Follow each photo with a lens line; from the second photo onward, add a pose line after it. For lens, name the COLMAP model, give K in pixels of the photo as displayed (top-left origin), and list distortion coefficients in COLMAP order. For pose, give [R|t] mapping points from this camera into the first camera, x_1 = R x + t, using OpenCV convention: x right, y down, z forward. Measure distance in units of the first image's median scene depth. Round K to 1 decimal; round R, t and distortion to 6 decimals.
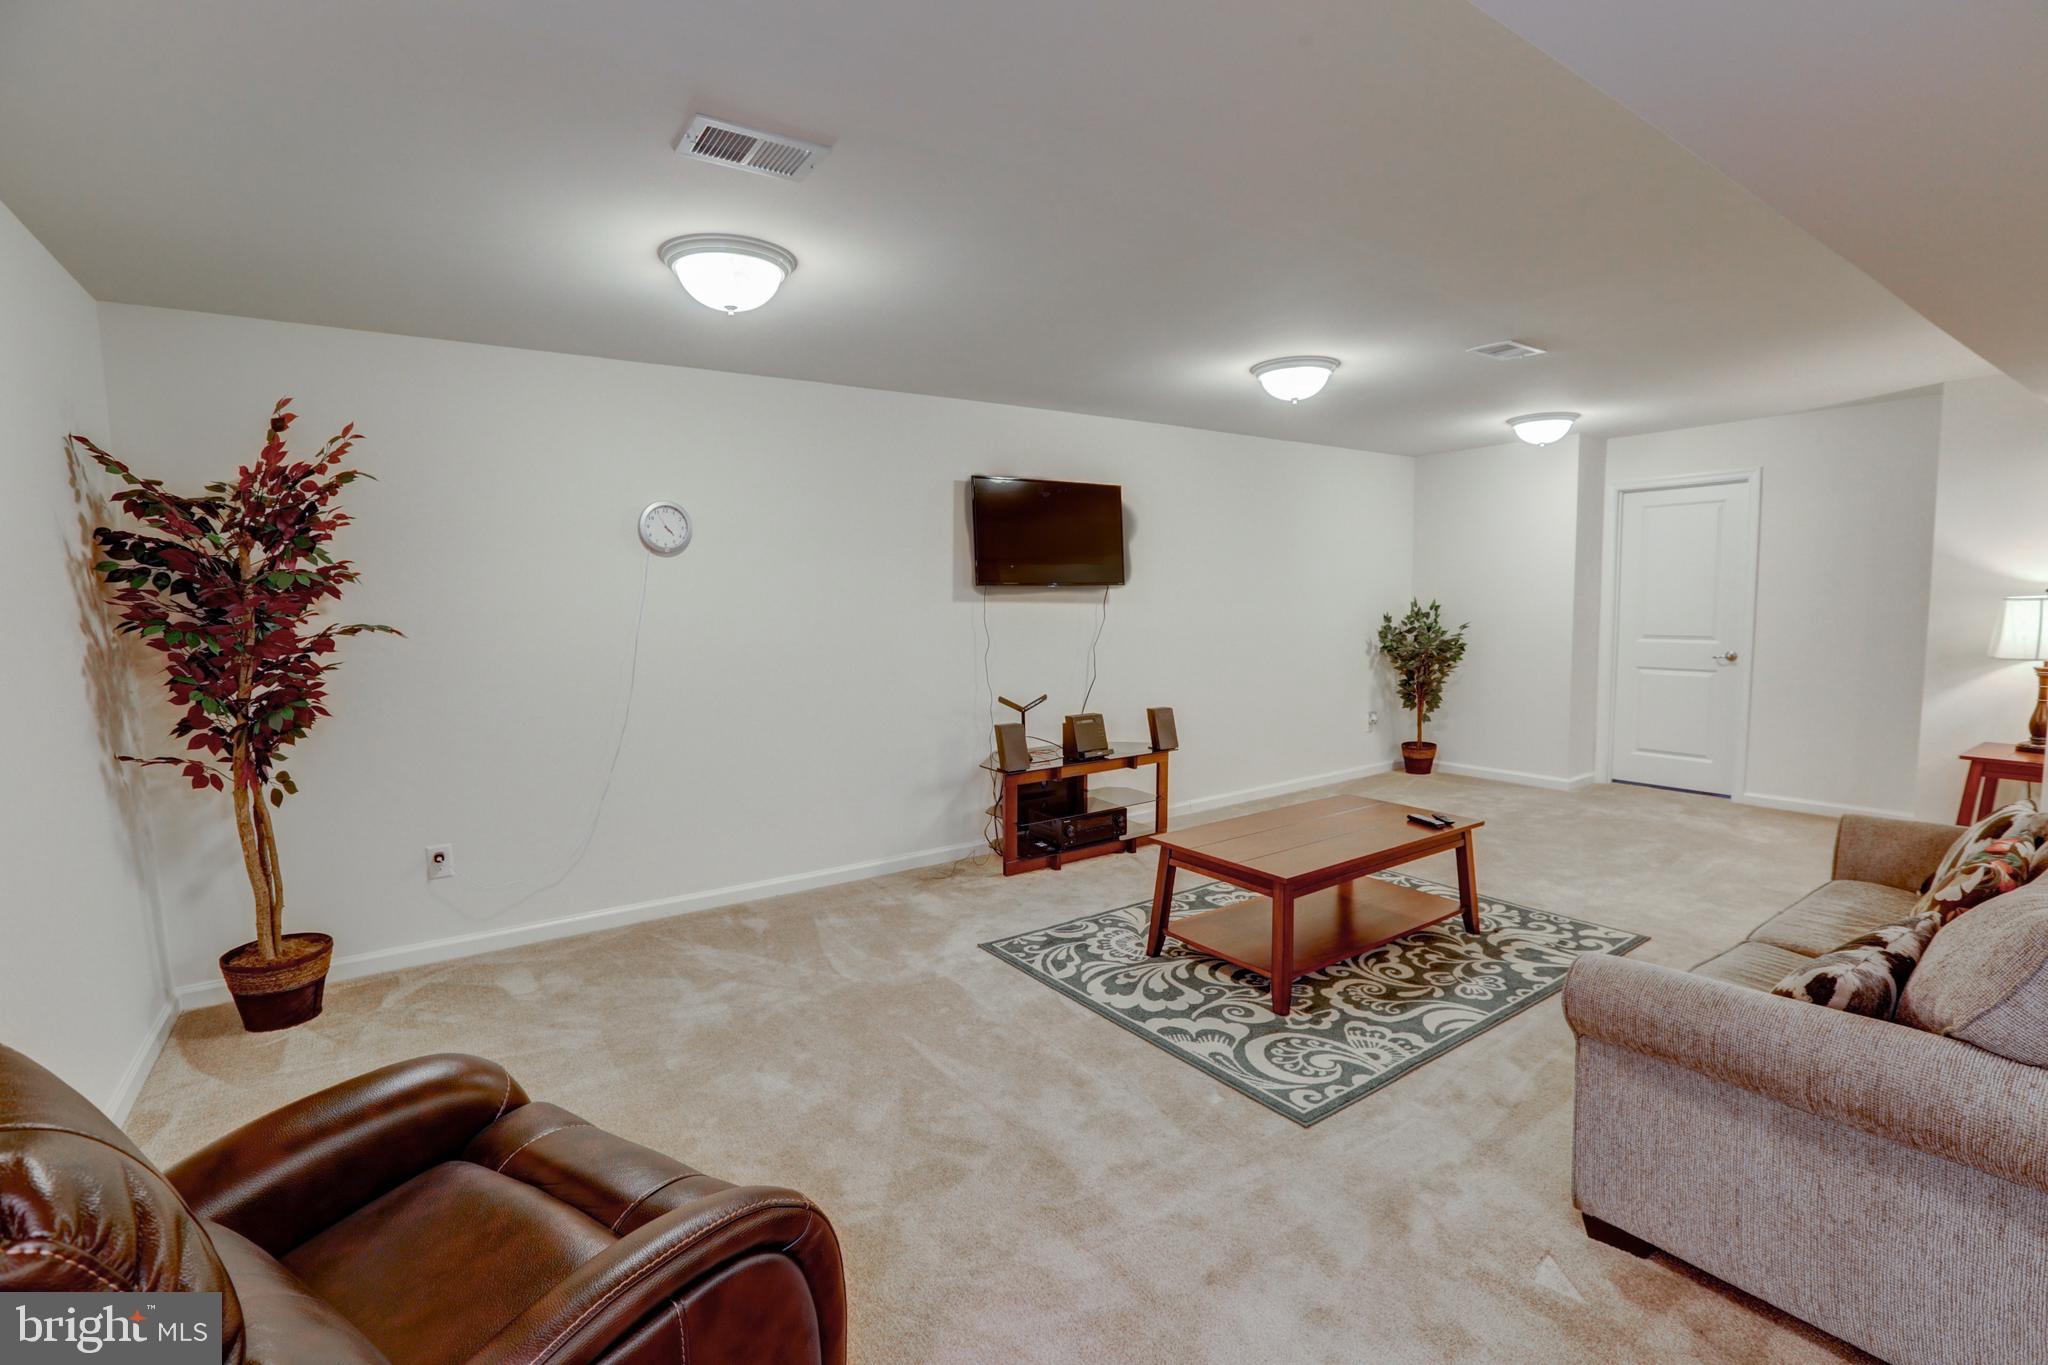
lens RADIAL K [[942.6, 0, 1027.9], [0, 942.6, 690.1], [0, 0, 1]] dist [-0.064832, 0.029387]
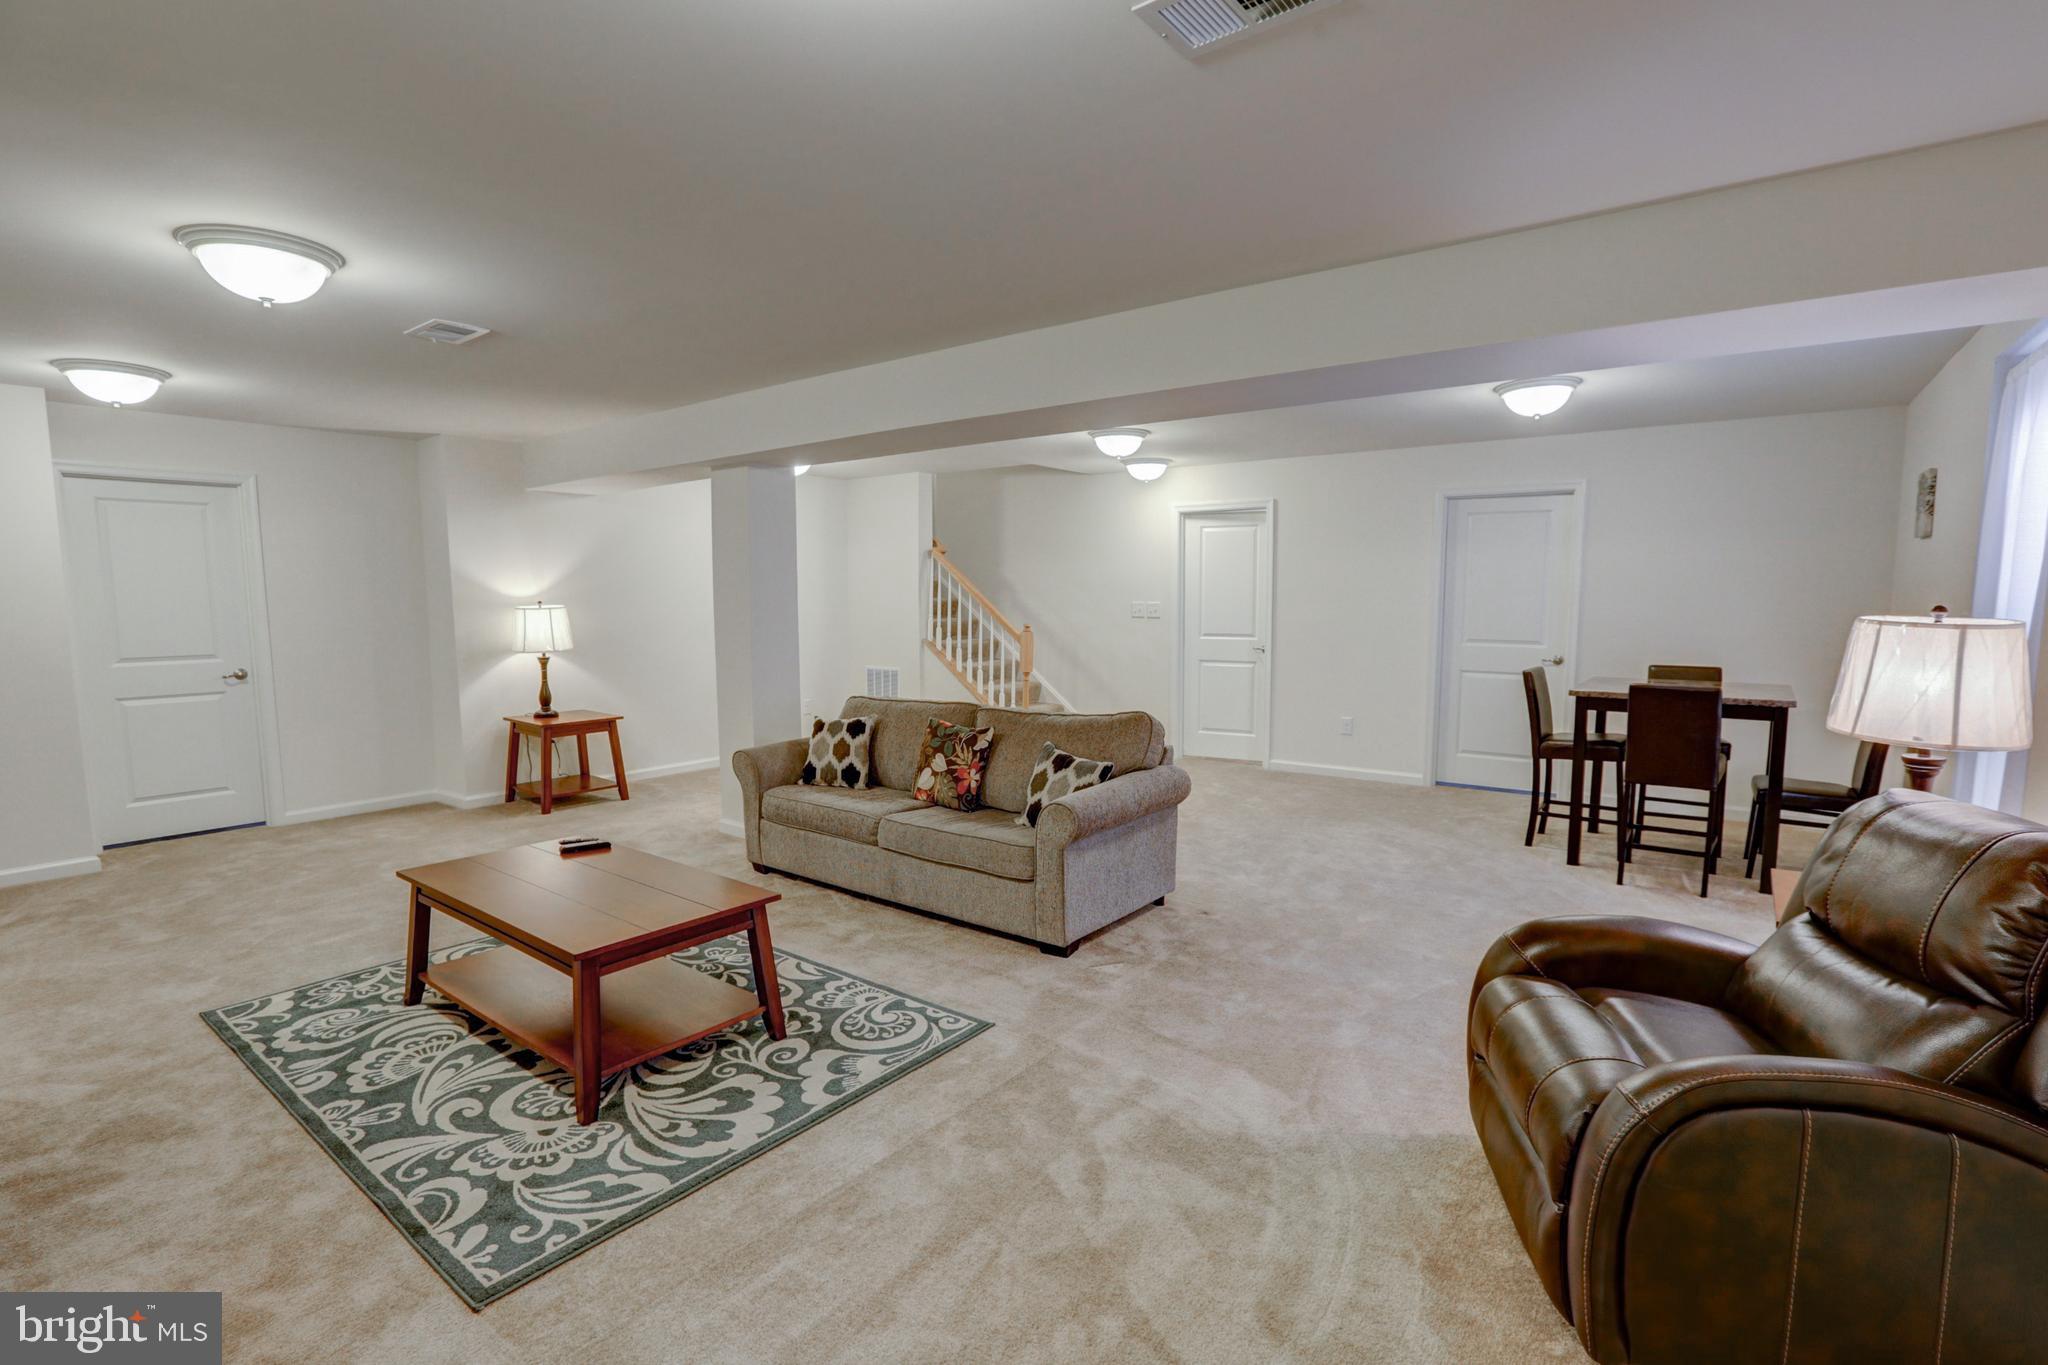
lens RADIAL K [[942.6, 0, 1027.9], [0, 942.6, 690.1], [0, 0, 1]] dist [-0.064832, 0.029387]
pose [[-0.302205, -0.082723, 0.949647, -0.618927], [0.100997, 0.987841, 0.118190, -0.085983], [-0.947877, 0.131630, -0.290176, 0.886439]]
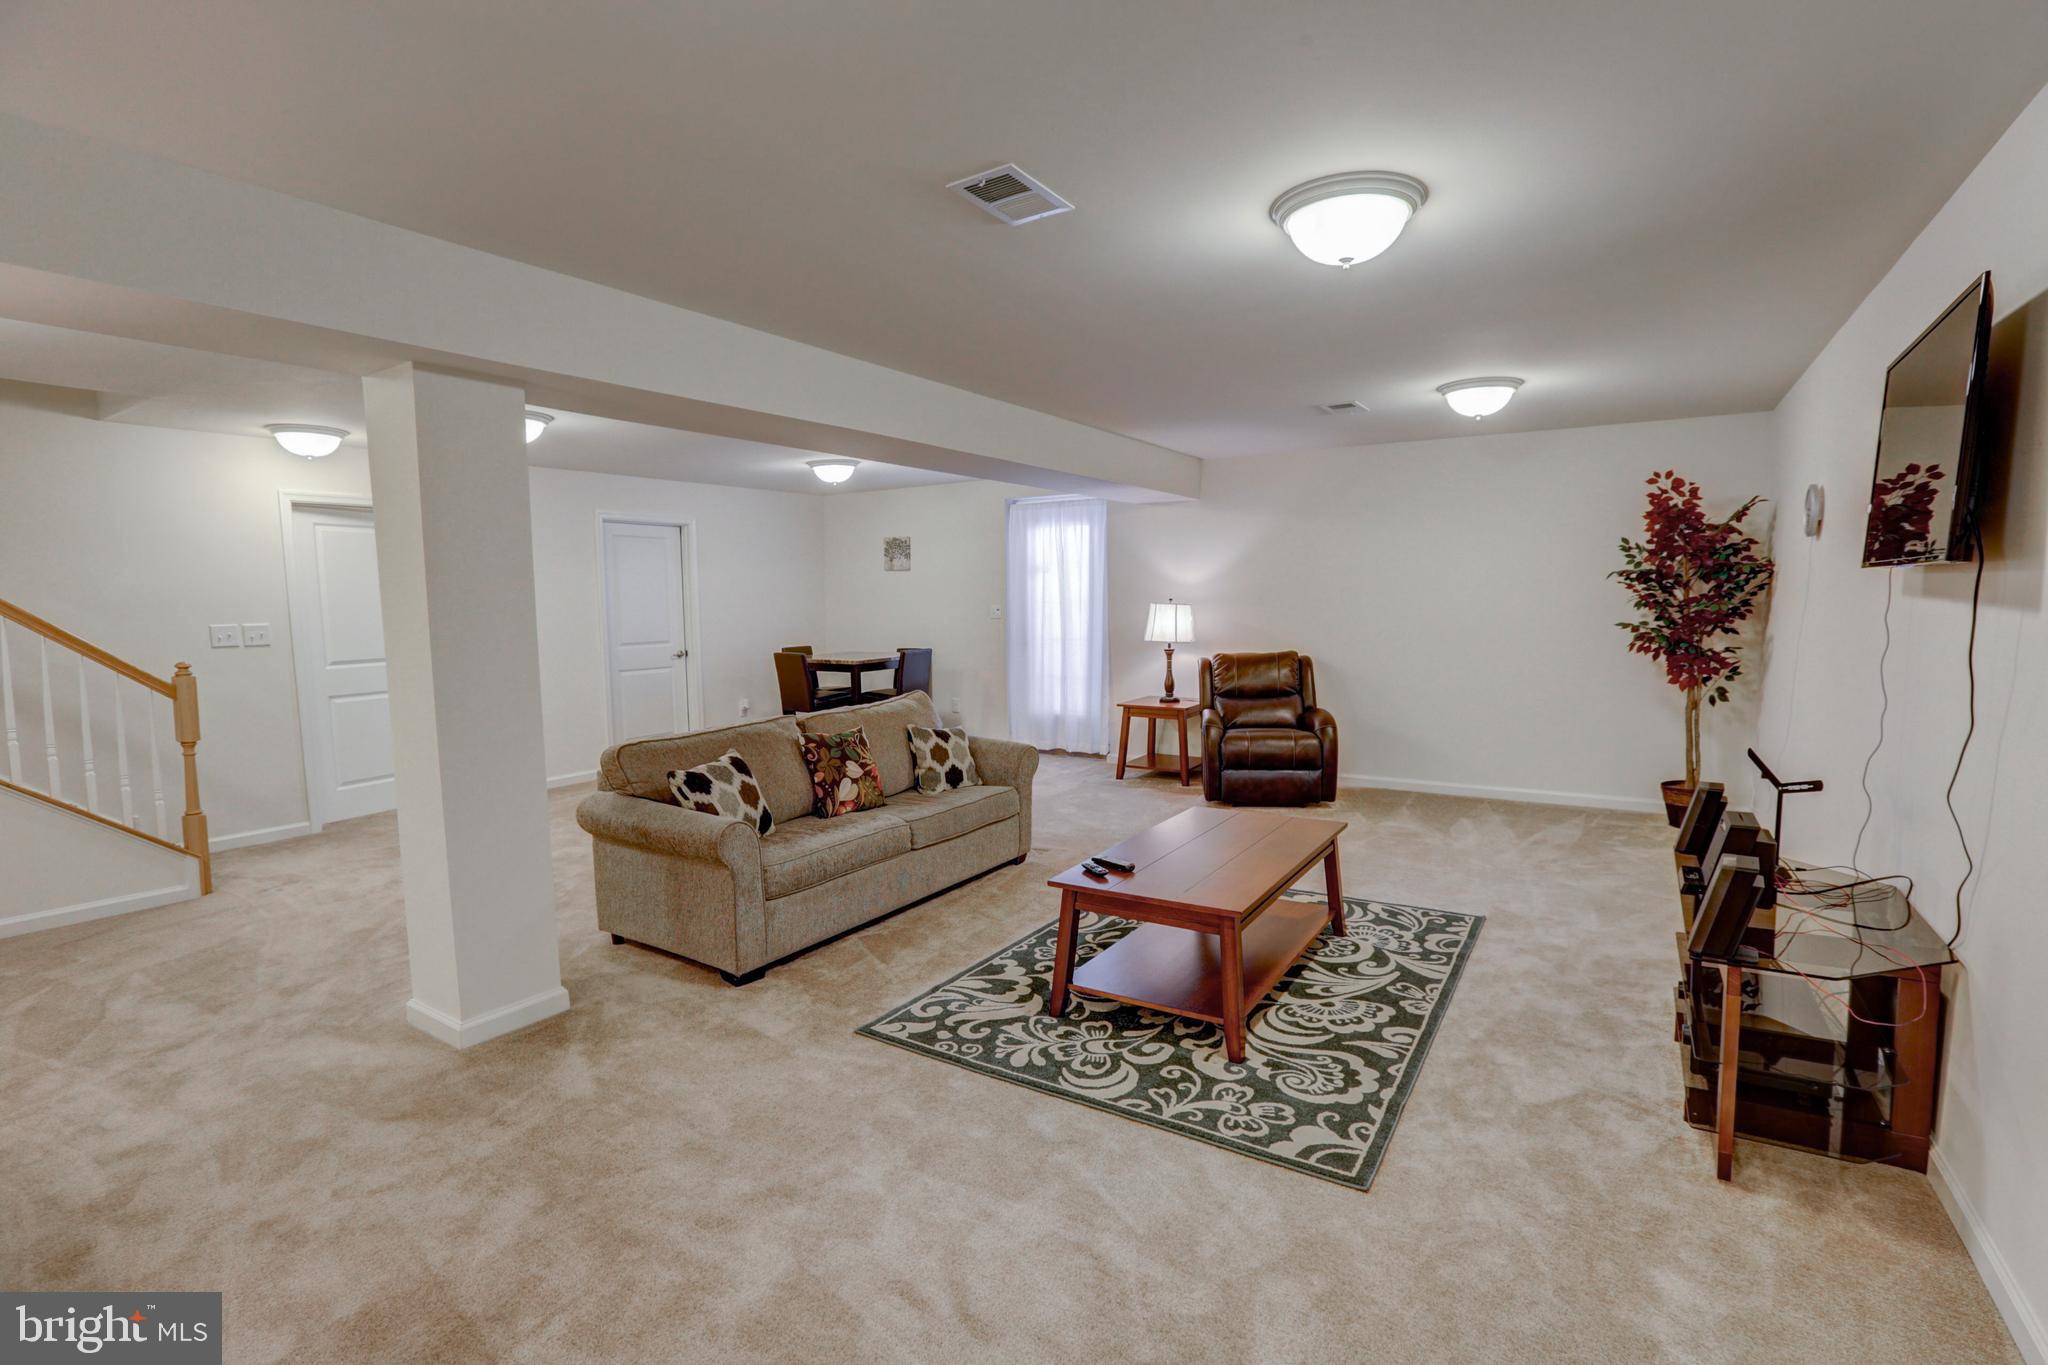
lens RADIAL K [[942.6, 0, 1027.9], [0, 942.6, 690.1], [0, 0, 1]] dist [-0.064832, 0.029387]
pose [[-0.927965, 0.068550, -0.366309, 0.866677], [-0.004620, 0.980745, 0.195238, -0.201552], [0.372639, 0.182866, -0.909780, 1.860643]]
